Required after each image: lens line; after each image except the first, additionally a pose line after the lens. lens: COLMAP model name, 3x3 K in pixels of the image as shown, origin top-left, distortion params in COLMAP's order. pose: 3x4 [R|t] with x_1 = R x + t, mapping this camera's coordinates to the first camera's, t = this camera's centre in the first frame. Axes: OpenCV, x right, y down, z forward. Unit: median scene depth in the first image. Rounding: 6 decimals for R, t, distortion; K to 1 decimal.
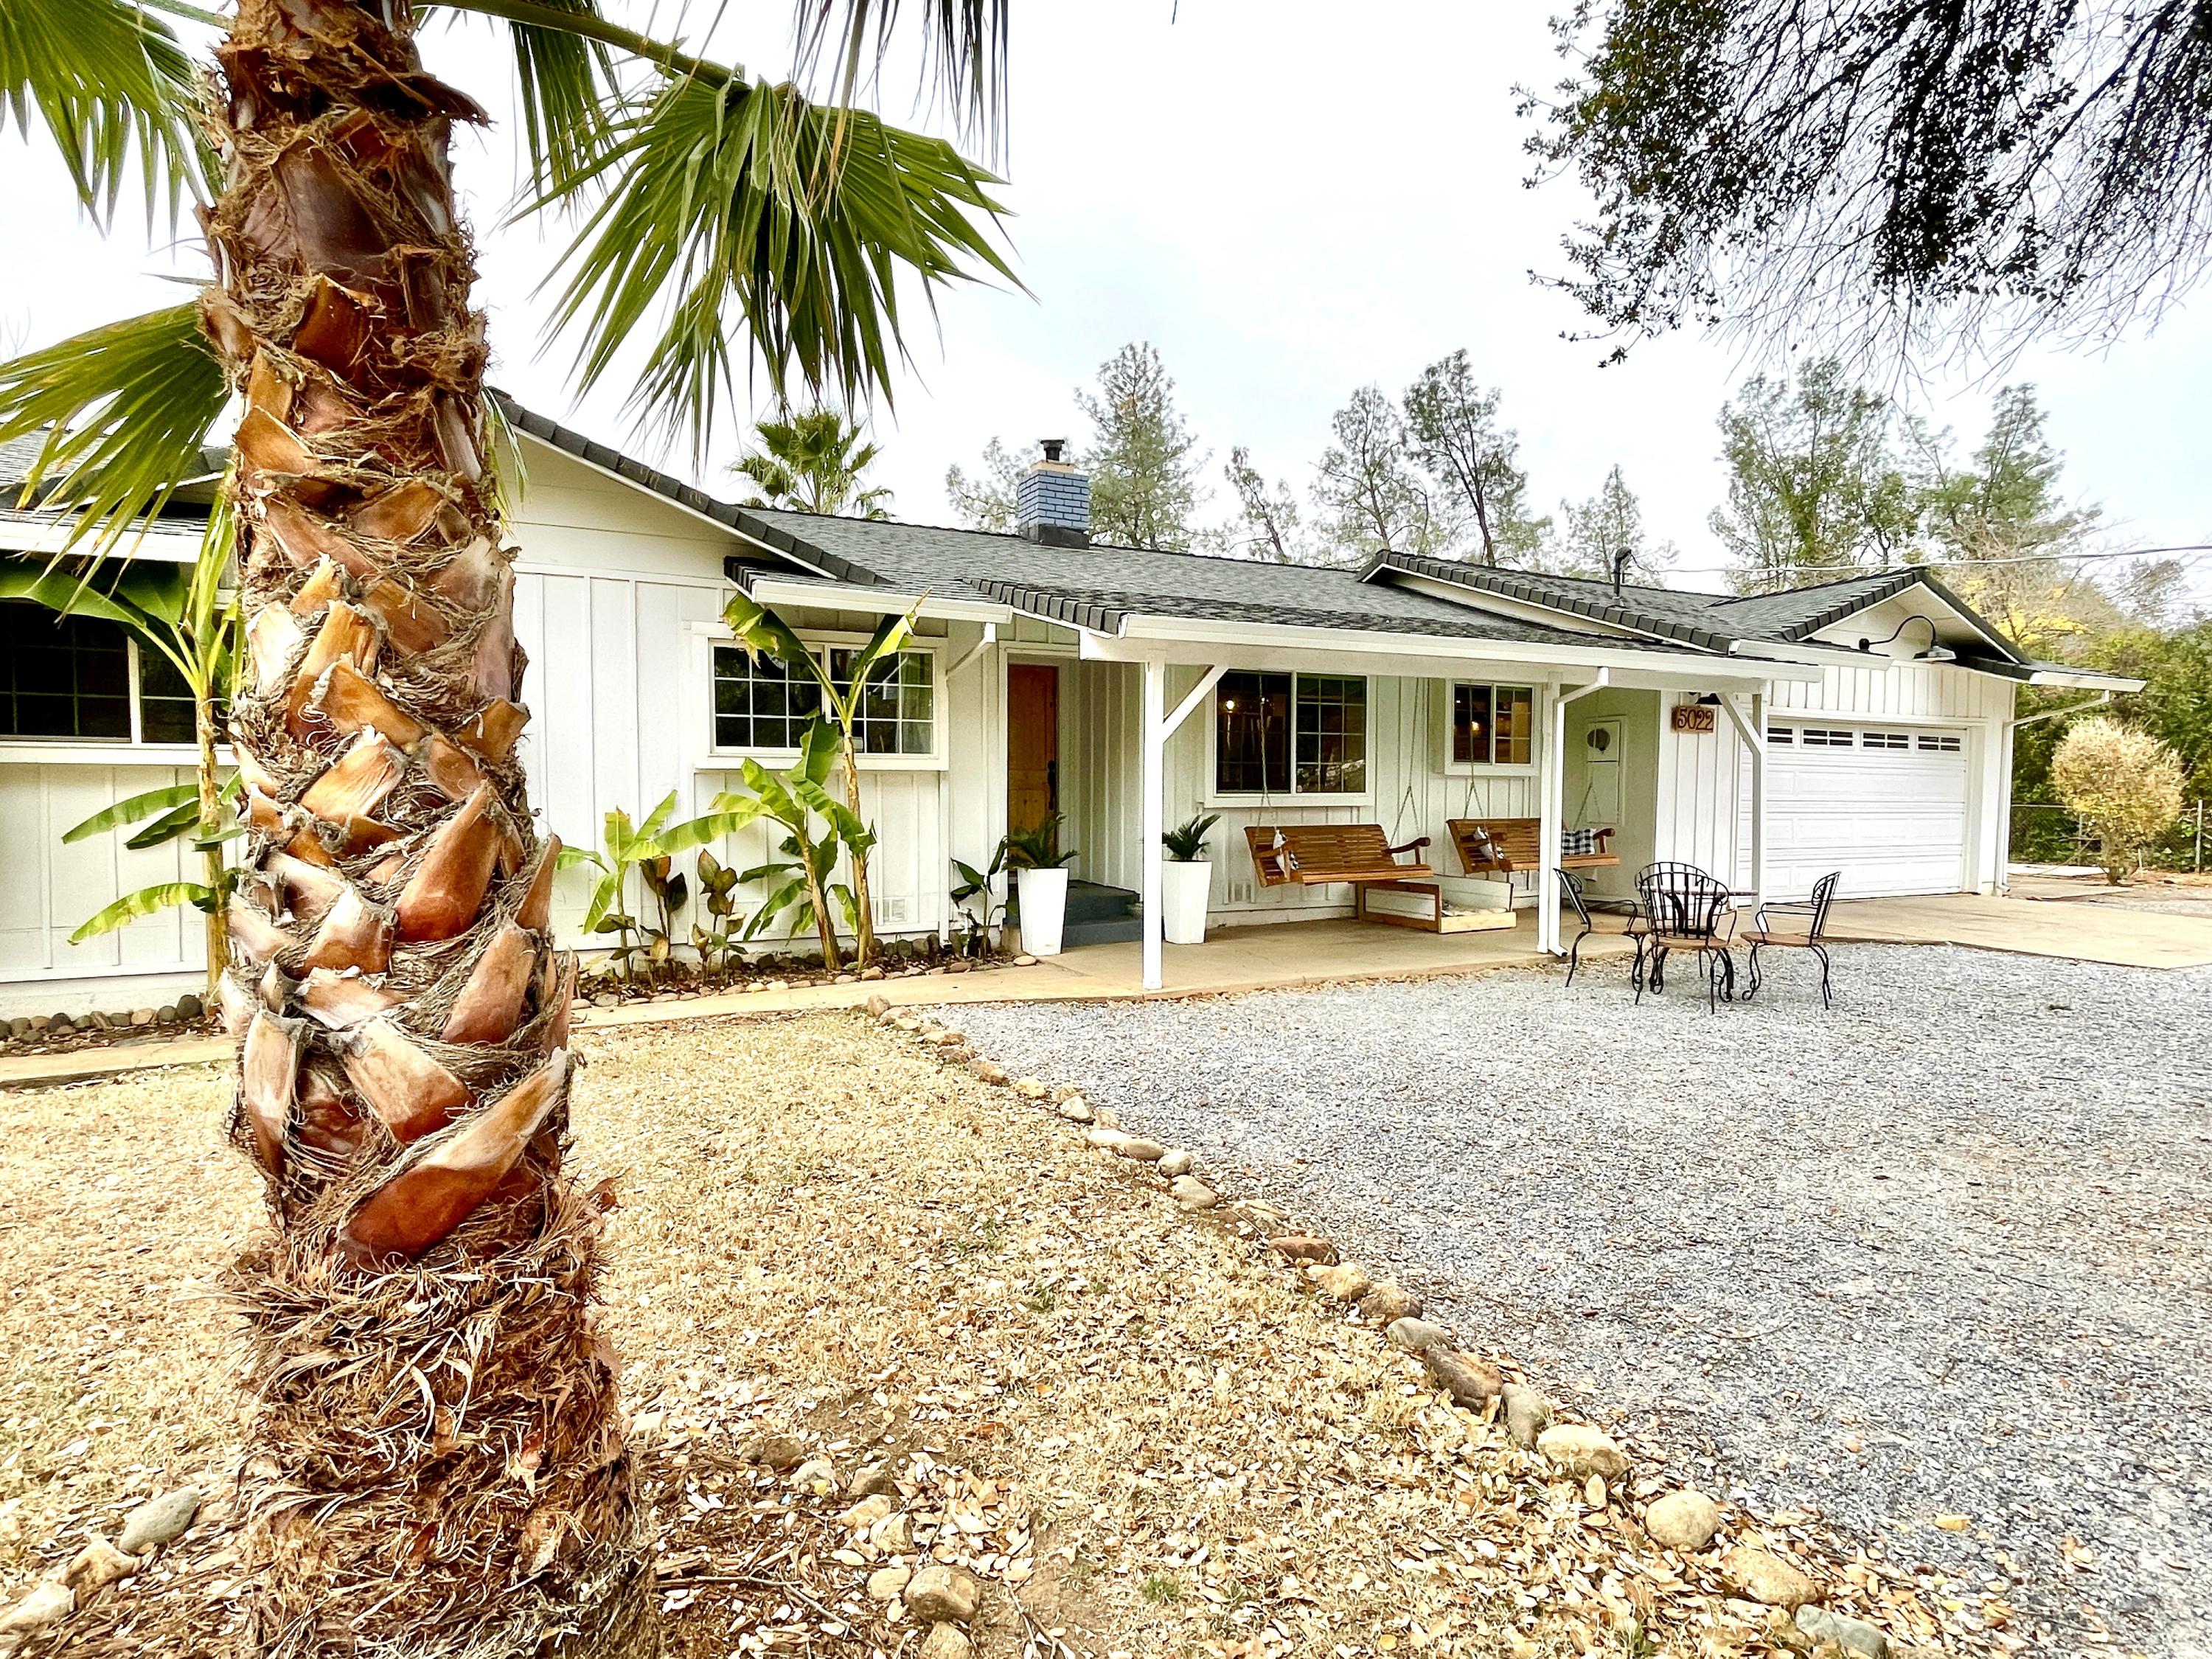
lens RADIAL K [[1179.9, 0, 1091.2], [0, 1179.9, 841.8], [0, 0, 1]] dist [-0.002927, -0.003104]
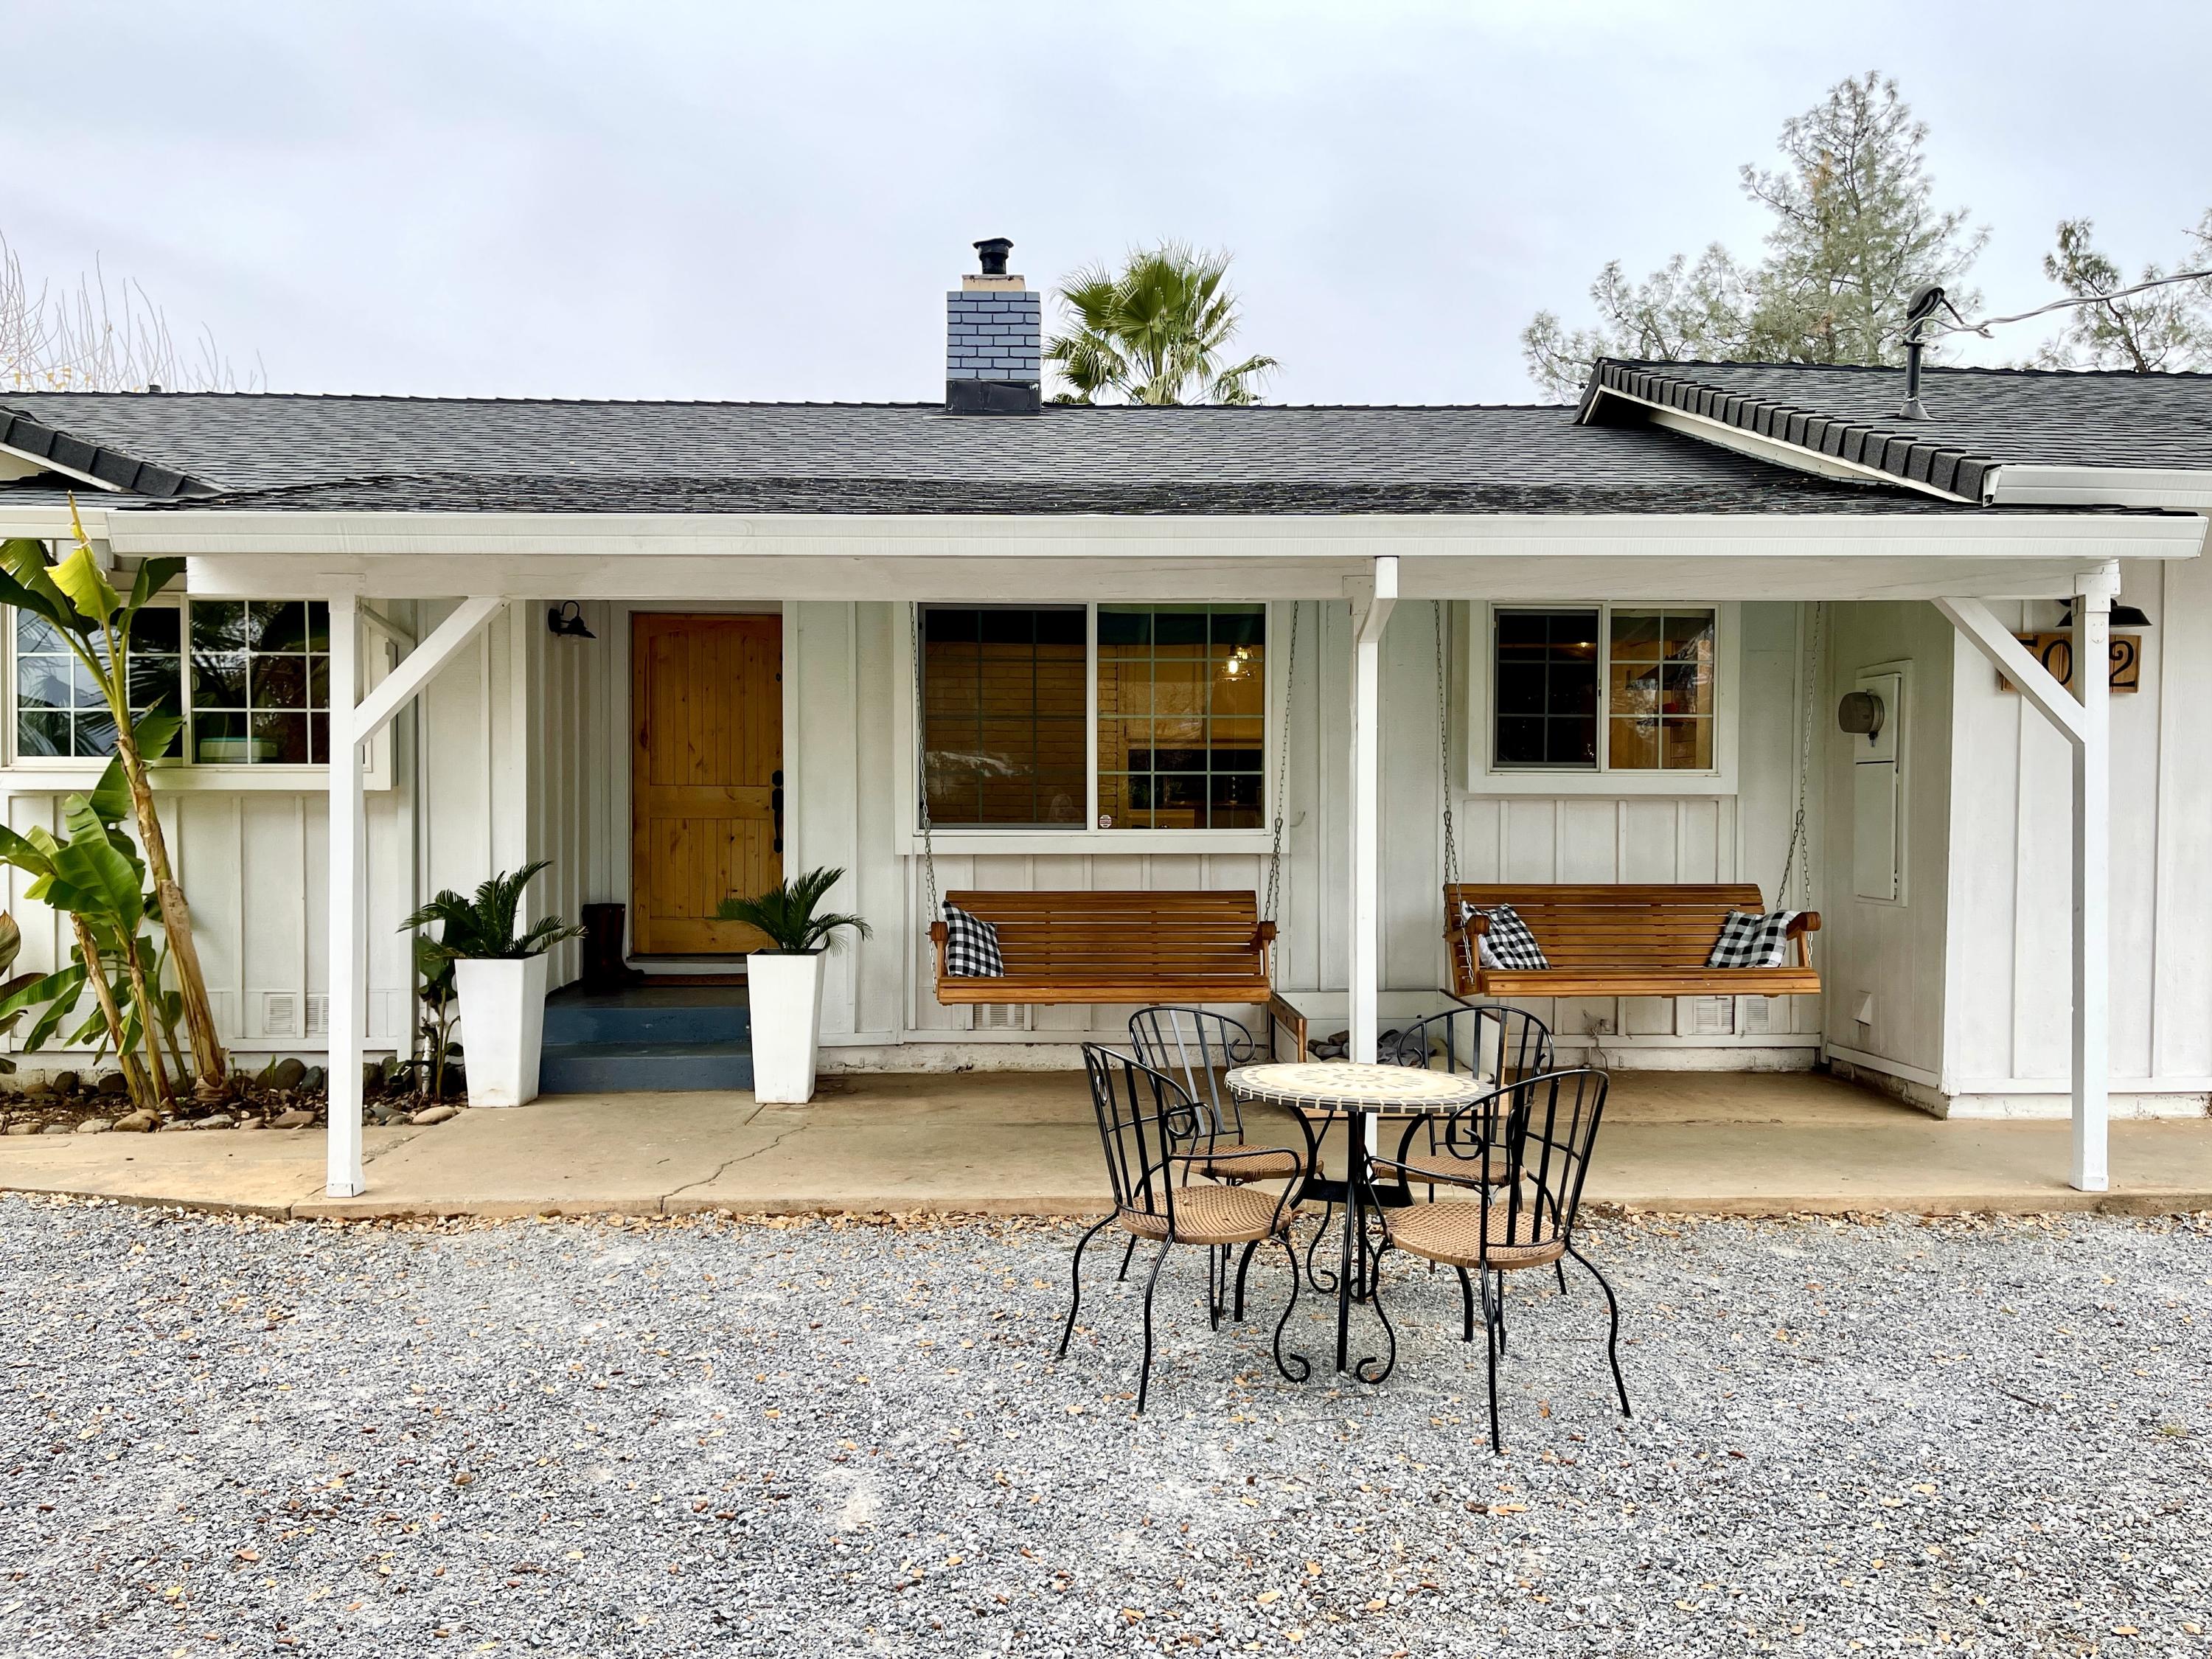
lens RADIAL K [[1673.0, 0, 1142.5], [0, 1673.0, 818.1], [0, 0, 1]] dist [0.048189, -0.052900]
pose [[0.898521, 0.005665, -0.438895, 0.391989], [-0.020339, 0.999380, -0.028741, -0.018516], [0.438460, 0.034751, 0.898079, 0.247958]]
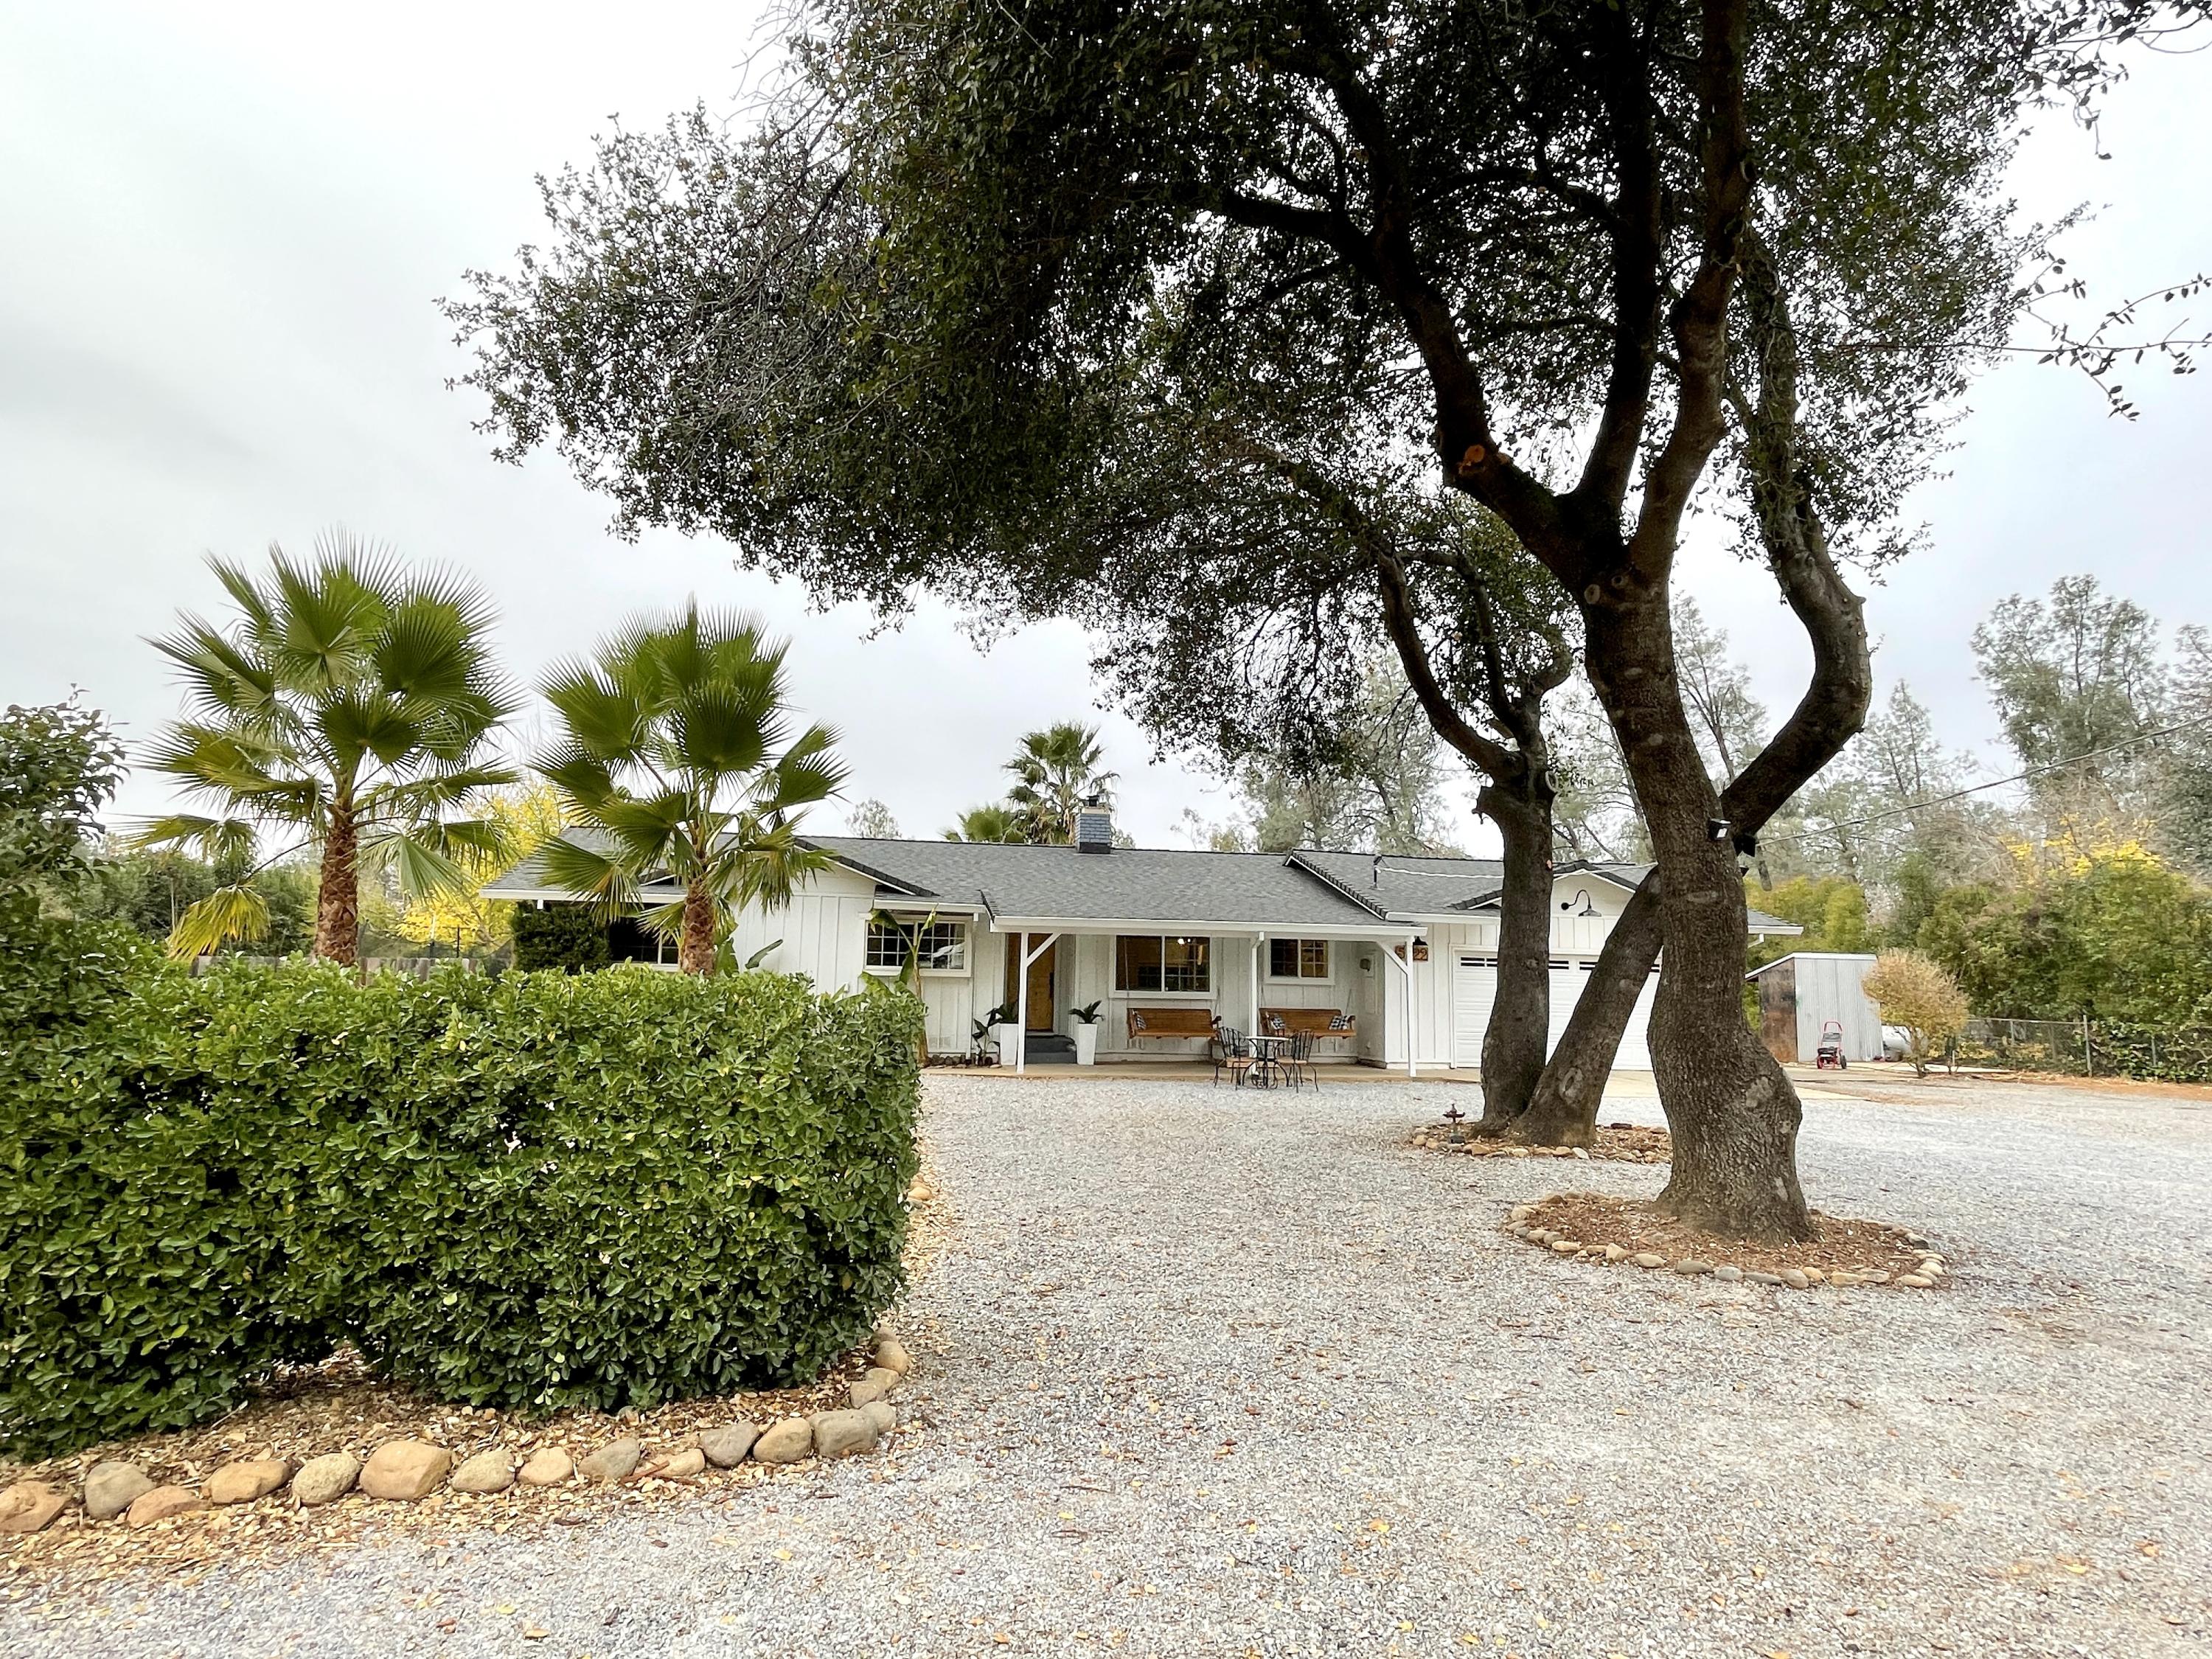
lens RADIAL K [[1179.9, 0, 1102.8], [0, 1179.9, 823.4], [0, 0, 1]] dist [-0.002927, -0.003104]
pose [[0.953305, -0.024187, -0.301039, 0.494642], [-0.032354, 0.982872, -0.181425, 0.030568], [0.300271, 0.182694, 0.936194, -0.648761]]
